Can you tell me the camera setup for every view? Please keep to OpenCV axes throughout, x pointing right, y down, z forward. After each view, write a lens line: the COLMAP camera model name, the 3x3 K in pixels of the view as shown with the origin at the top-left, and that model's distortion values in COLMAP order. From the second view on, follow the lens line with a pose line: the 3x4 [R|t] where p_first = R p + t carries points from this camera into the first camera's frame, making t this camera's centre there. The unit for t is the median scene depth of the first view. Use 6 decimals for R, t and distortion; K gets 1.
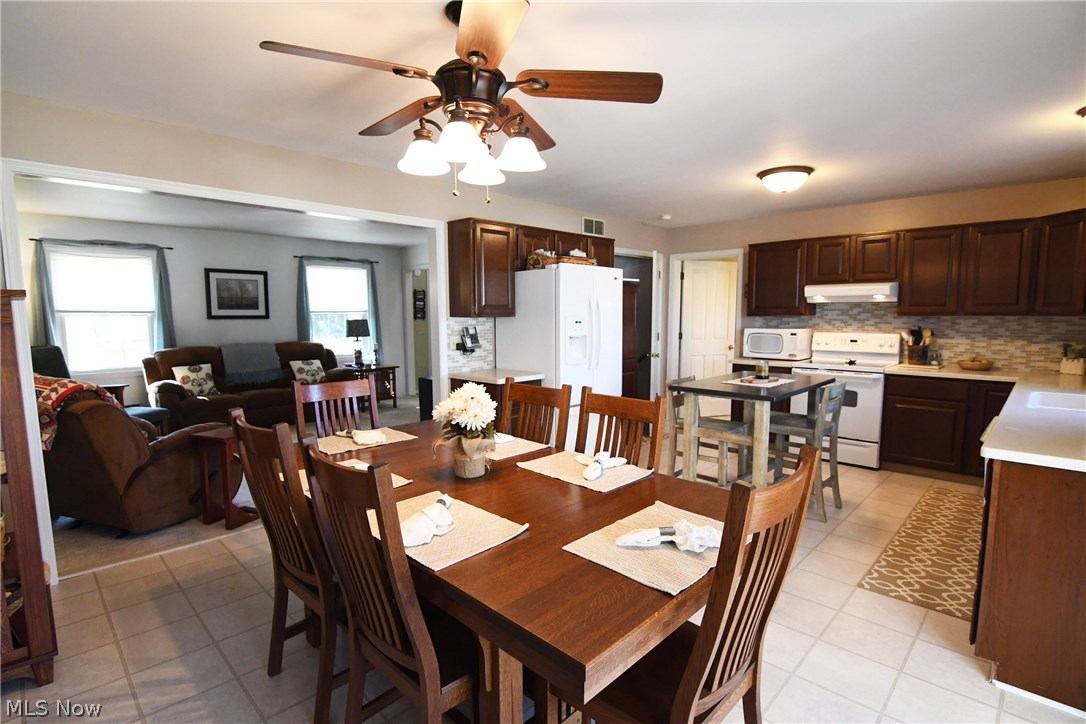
lens RADIAL K [[526.2, 0, 539.9], [0, 526.2, 364.8], [0, 0, 1]] dist [-0.010156, -0.009368]
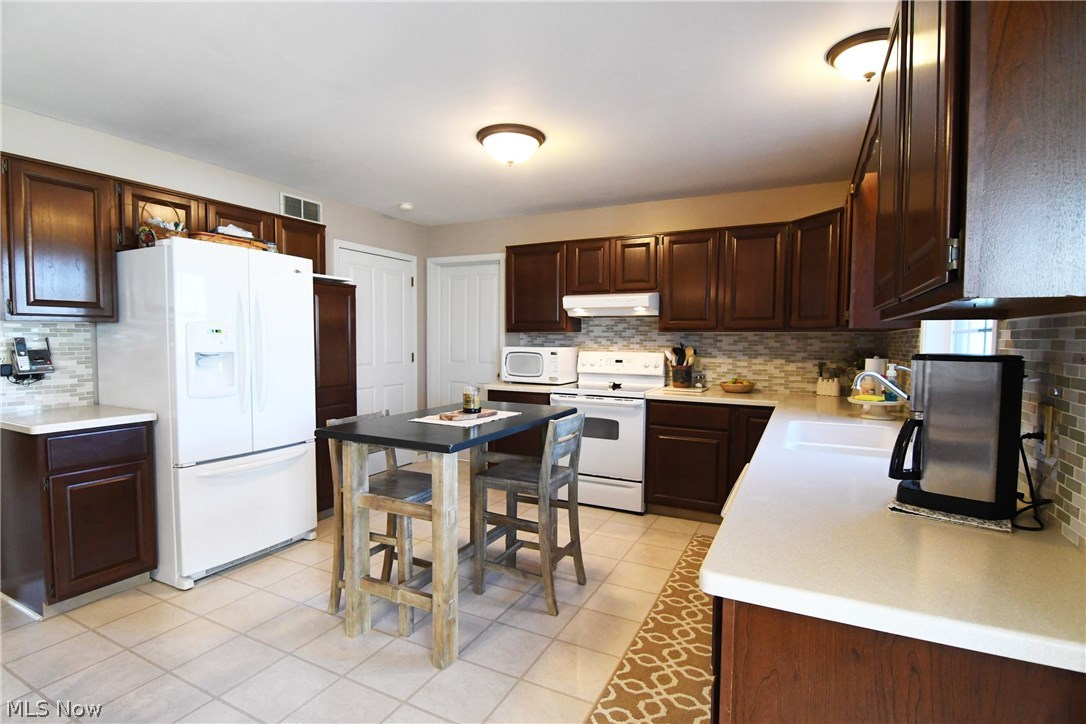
lens RADIAL K [[526.2, 0, 541.4], [0, 526.2, 362.4], [0, 0, 1]] dist [-0.010156, -0.009368]
pose [[0.950918, -0.001603, 0.309438, 0.260107], [0.017796, 0.998615, -0.049515, -0.003647], [-0.308930, 0.052591, 0.949630, 0.268110]]
